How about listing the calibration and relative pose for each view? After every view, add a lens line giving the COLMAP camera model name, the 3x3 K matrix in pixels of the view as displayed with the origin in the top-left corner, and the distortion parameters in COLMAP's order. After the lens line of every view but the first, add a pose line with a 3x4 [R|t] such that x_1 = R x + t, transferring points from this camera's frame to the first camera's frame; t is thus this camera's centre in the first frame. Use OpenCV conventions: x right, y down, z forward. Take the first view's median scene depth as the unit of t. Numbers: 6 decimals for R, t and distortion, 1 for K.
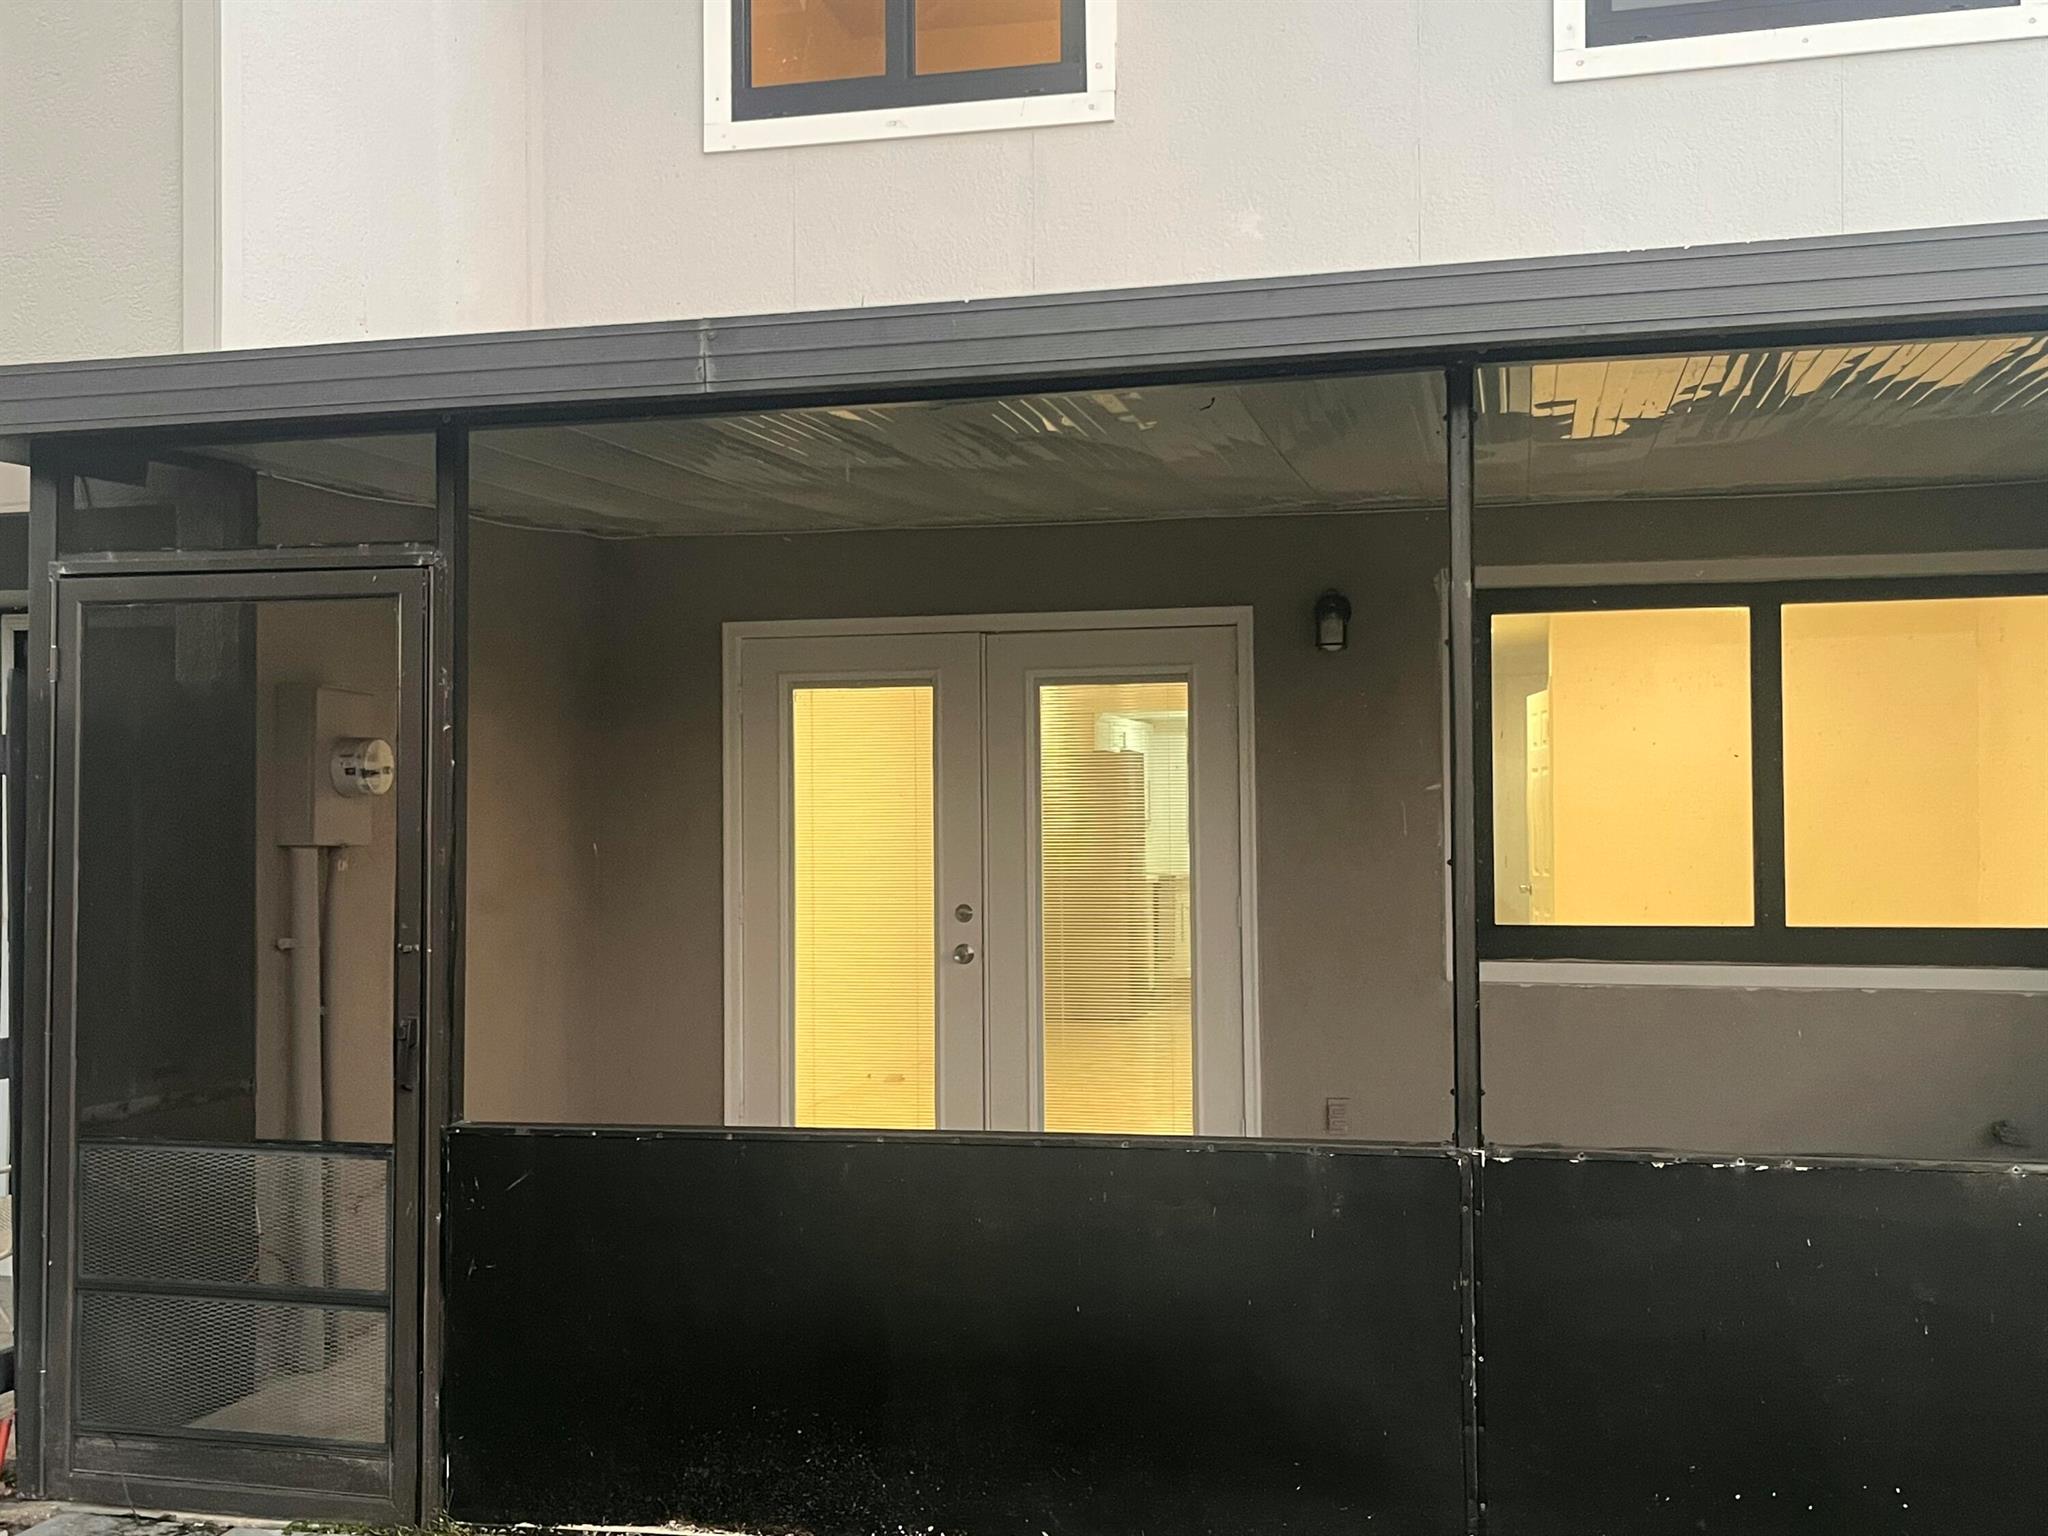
lens RADIAL K [[2059.9, 0, 1025.4], [0, 2059.9, 772.9], [0, 0, 1]] dist [0.062675, 0.000000]
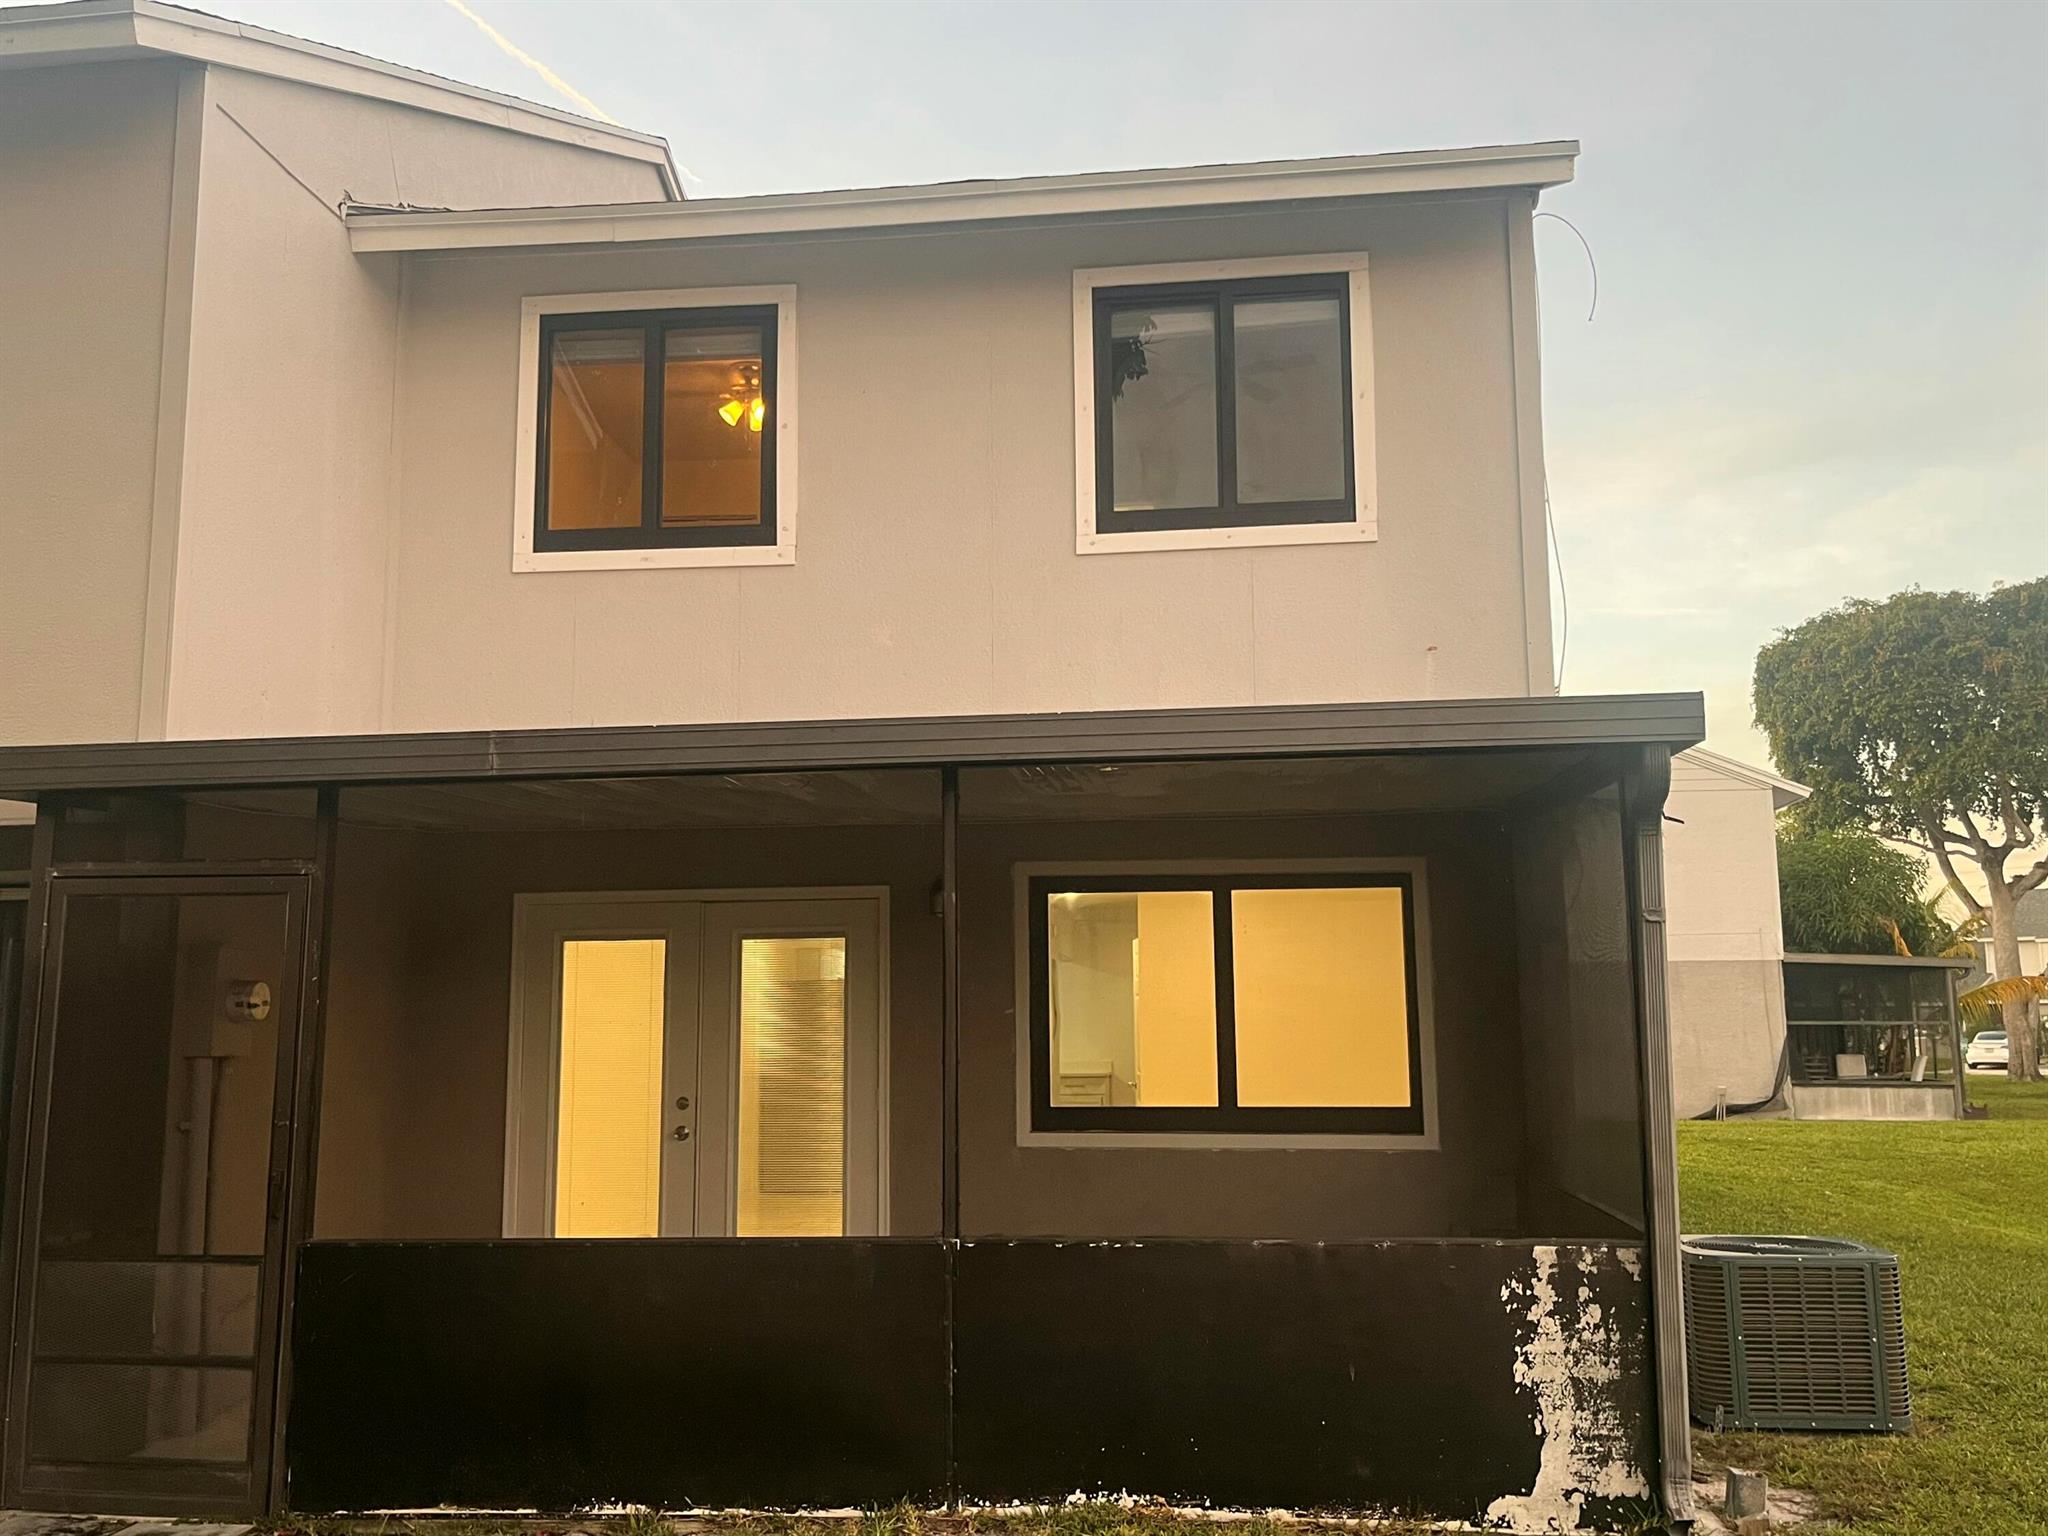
lens RADIAL K [[1797.9, 0, 1028.1], [0, 1797.9, 756.7], [0, 0, 1]] dist [0.047160, -0.040052]
pose [[0.993214, 0.016114, 0.115175, 0.086470], [-0.001243, 0.991769, -0.128036, -0.013001], [-0.116290, 0.127024, 0.985059, -0.391869]]
